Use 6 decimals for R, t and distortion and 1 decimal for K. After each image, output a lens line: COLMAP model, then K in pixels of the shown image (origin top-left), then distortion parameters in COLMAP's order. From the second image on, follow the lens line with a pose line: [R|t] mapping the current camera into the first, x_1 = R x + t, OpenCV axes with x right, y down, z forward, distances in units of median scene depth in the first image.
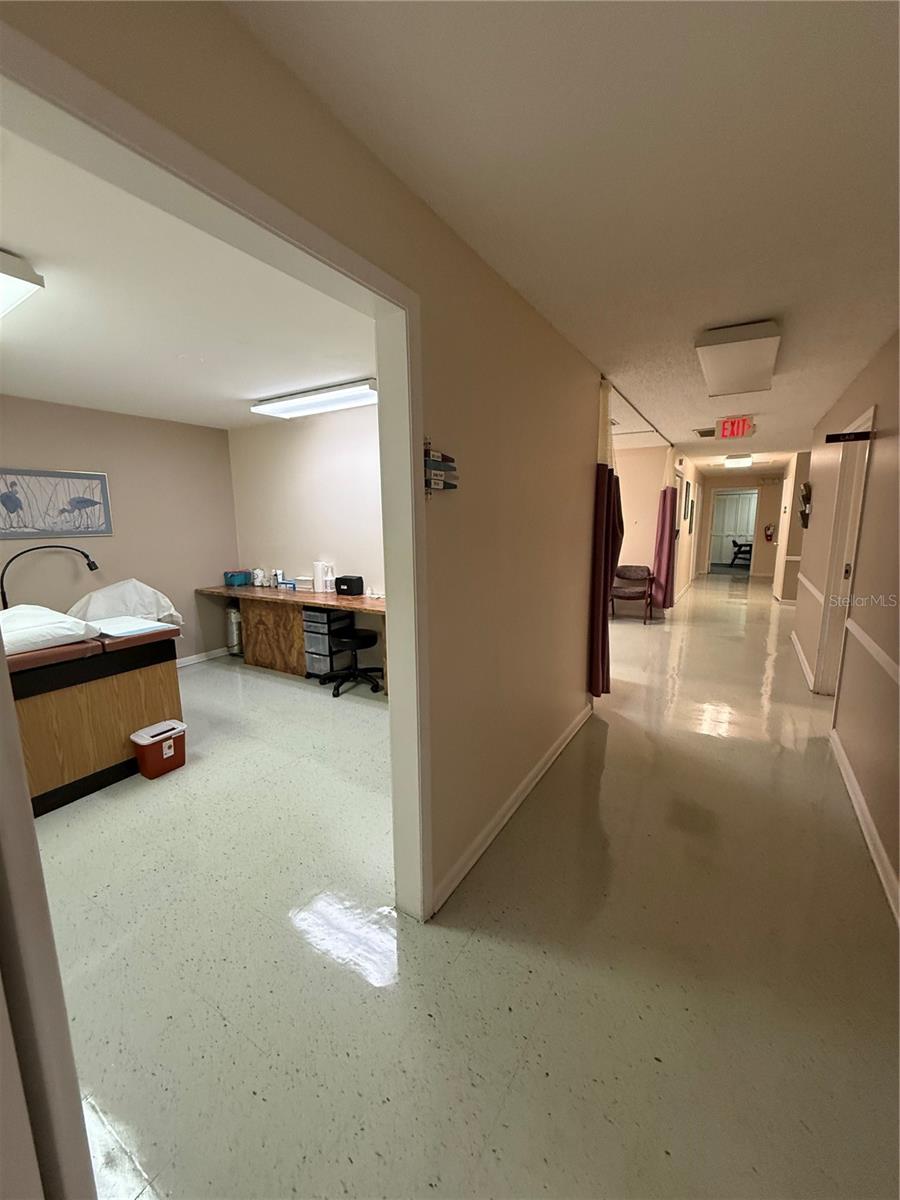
lens RADIAL K [[480.5, 0, 449.3], [0, 480.5, 597.6], [0, 0, 1]] dist [-0.000038, 0.000268]
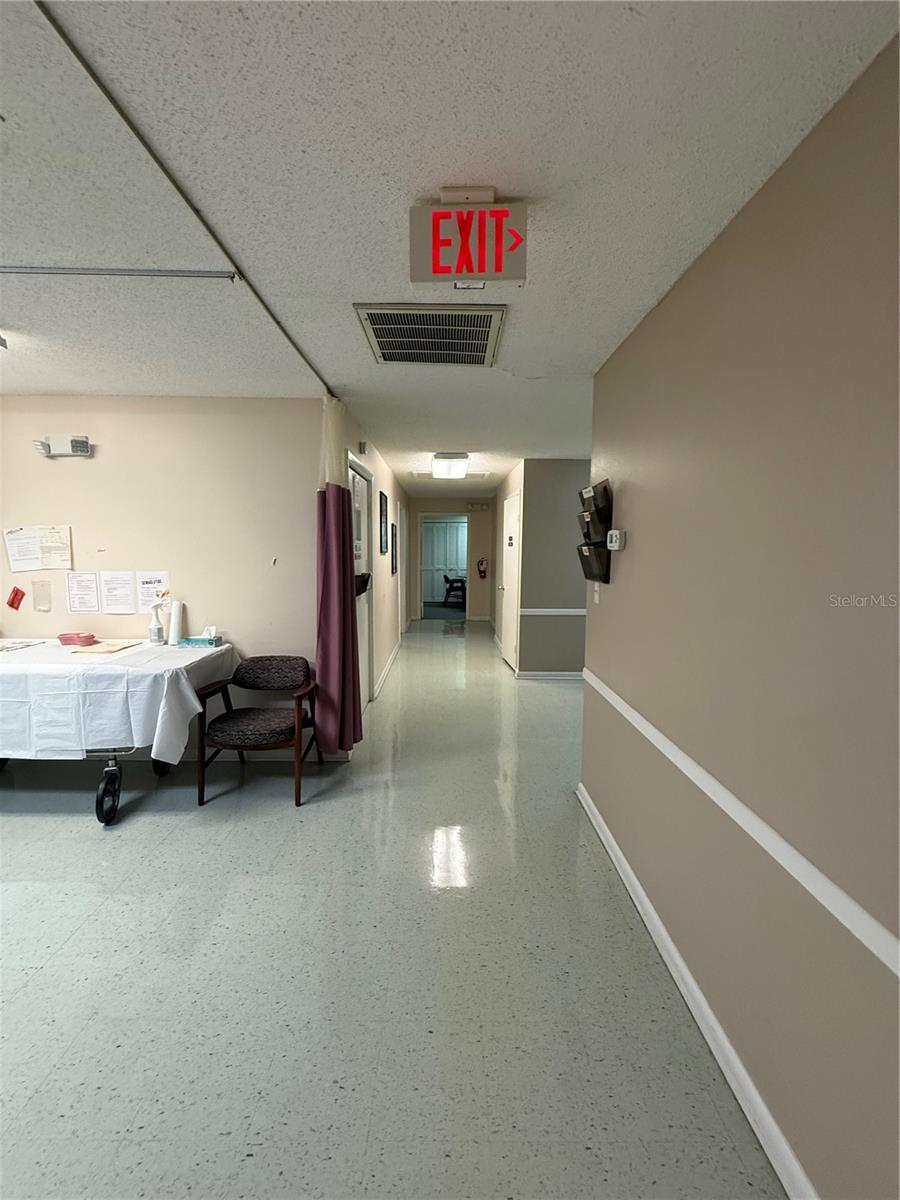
lens RADIAL K [[480.5, 0, 449.3], [0, 480.5, 597.6], [0, 0, 1]] dist [-0.000038, 0.000268]
pose [[0.850780, -0.042040, 0.523837, 0.191574], [0.071929, 0.996730, -0.036831, -0.062460], [-0.520576, 0.069014, 0.851022, 0.350016]]
